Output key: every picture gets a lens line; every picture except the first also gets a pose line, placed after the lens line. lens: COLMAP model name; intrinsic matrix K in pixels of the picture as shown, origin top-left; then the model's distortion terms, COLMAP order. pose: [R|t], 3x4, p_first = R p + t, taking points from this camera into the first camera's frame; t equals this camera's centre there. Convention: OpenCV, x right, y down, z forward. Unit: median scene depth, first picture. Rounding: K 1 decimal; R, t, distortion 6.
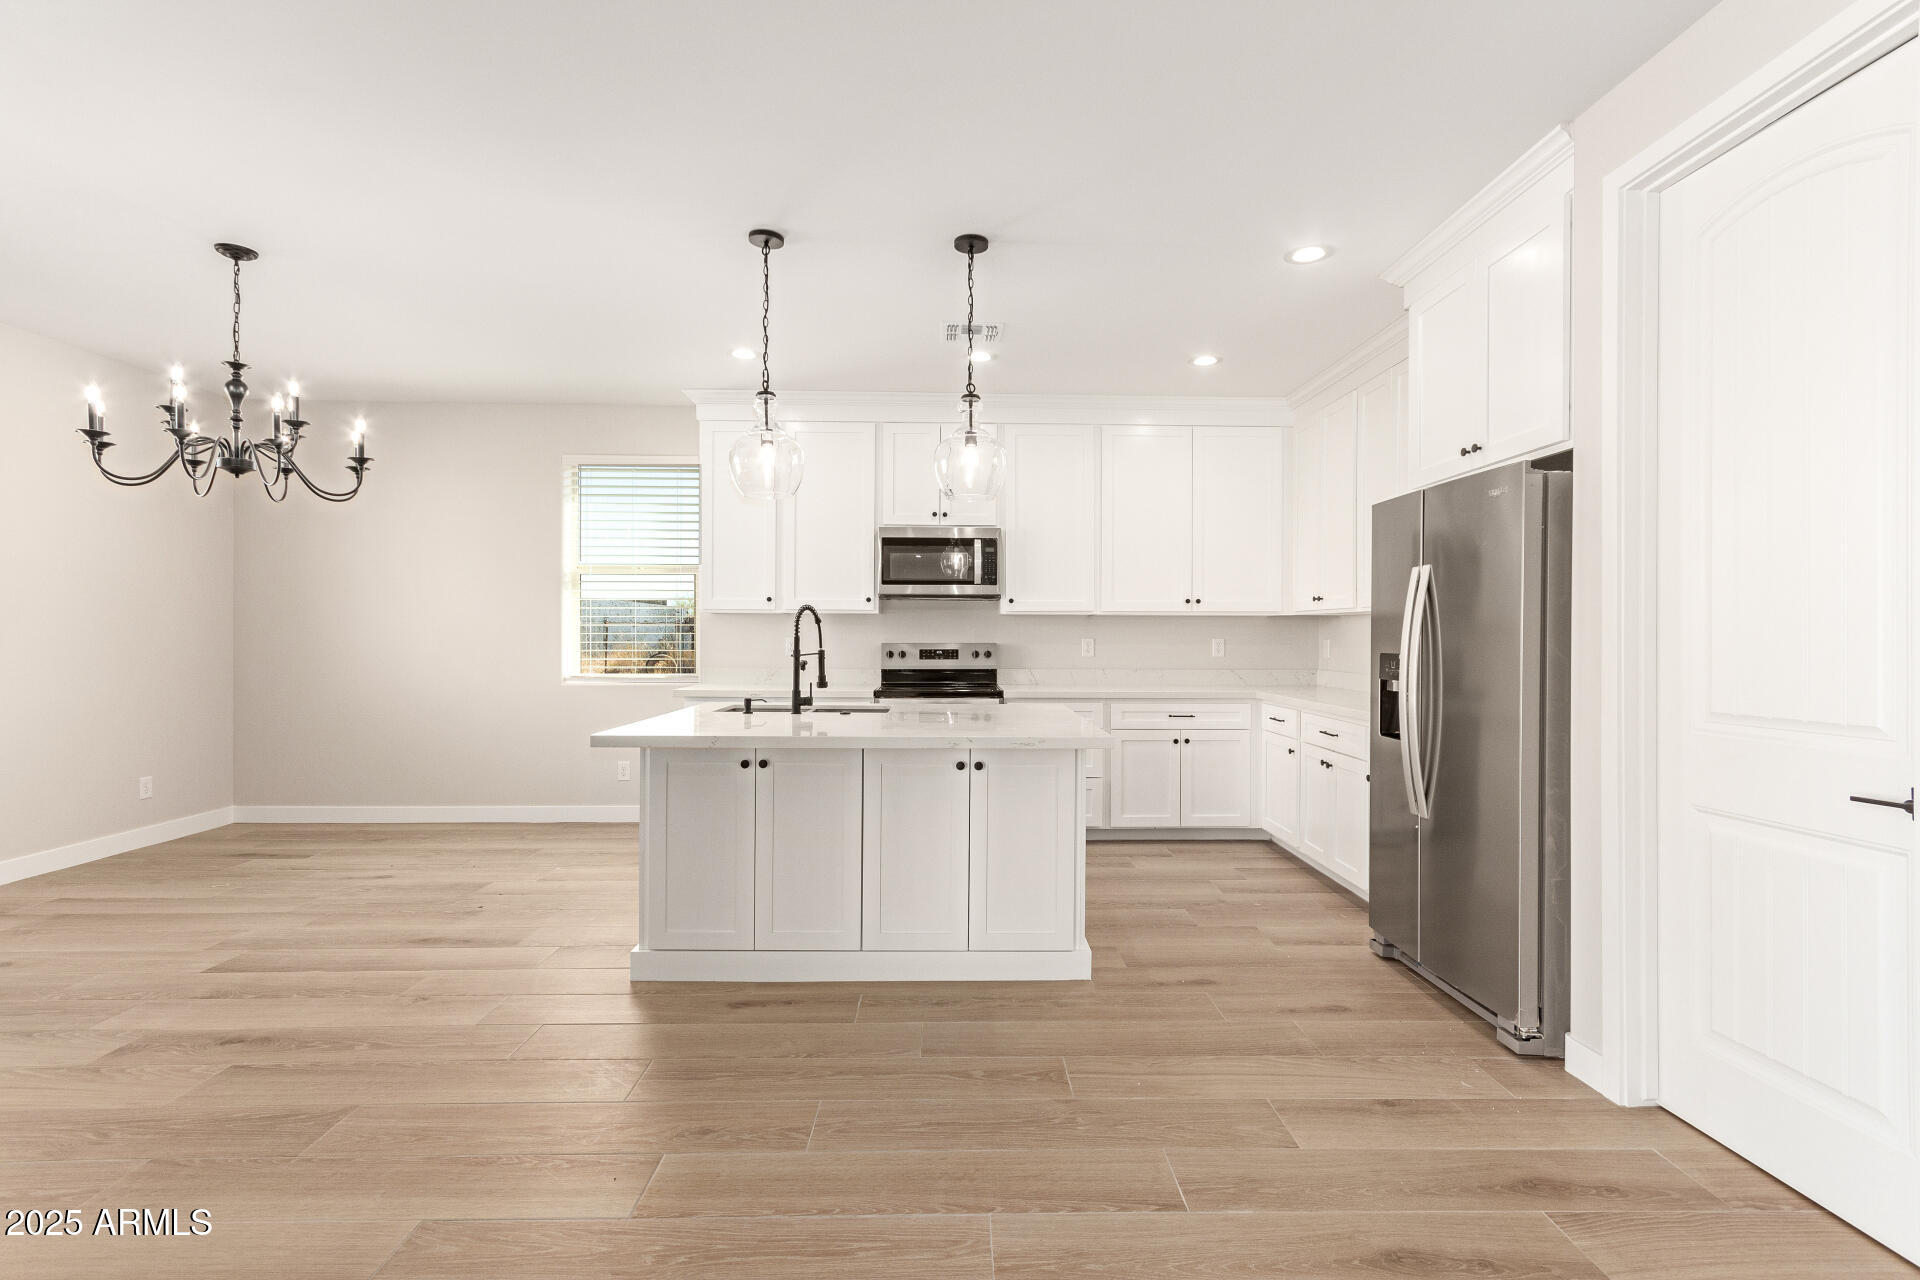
lens RADIAL K [[880.1, 0, 962.1], [0, 880.1, 638.9], [0, 0, 1]] dist [0.012169, -0.003883]
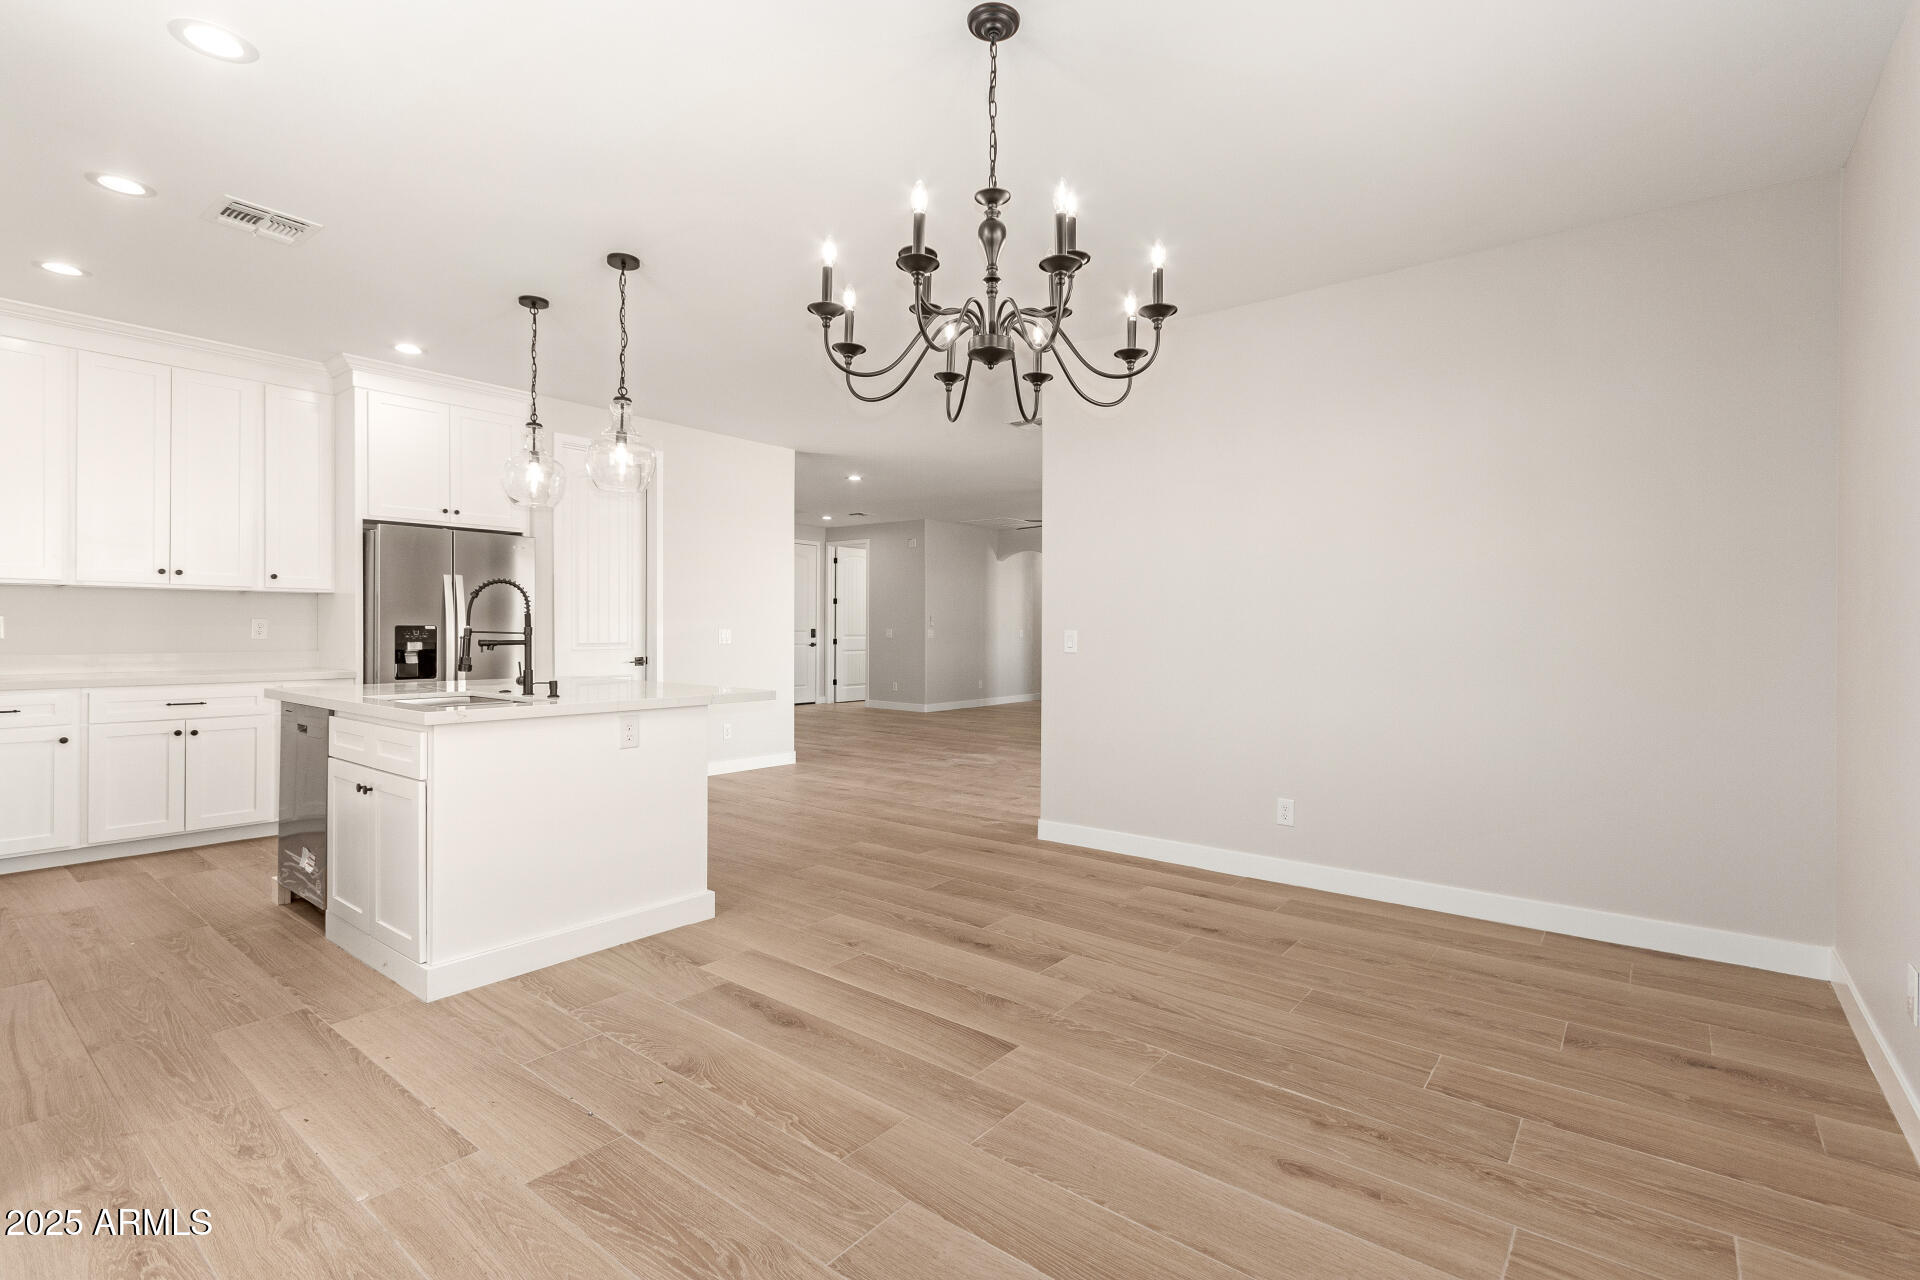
lens RADIAL K [[880.1, 0, 969.1], [0, 880.1, 642.8], [0, 0, 1]] dist [0.012169, -0.003883]
pose [[-0.773116, -0.020837, 0.633923, -1.125867], [-0.007048, 0.999681, 0.024263, 0.003729], [-0.634226, 0.014290, -0.773016, 1.395500]]
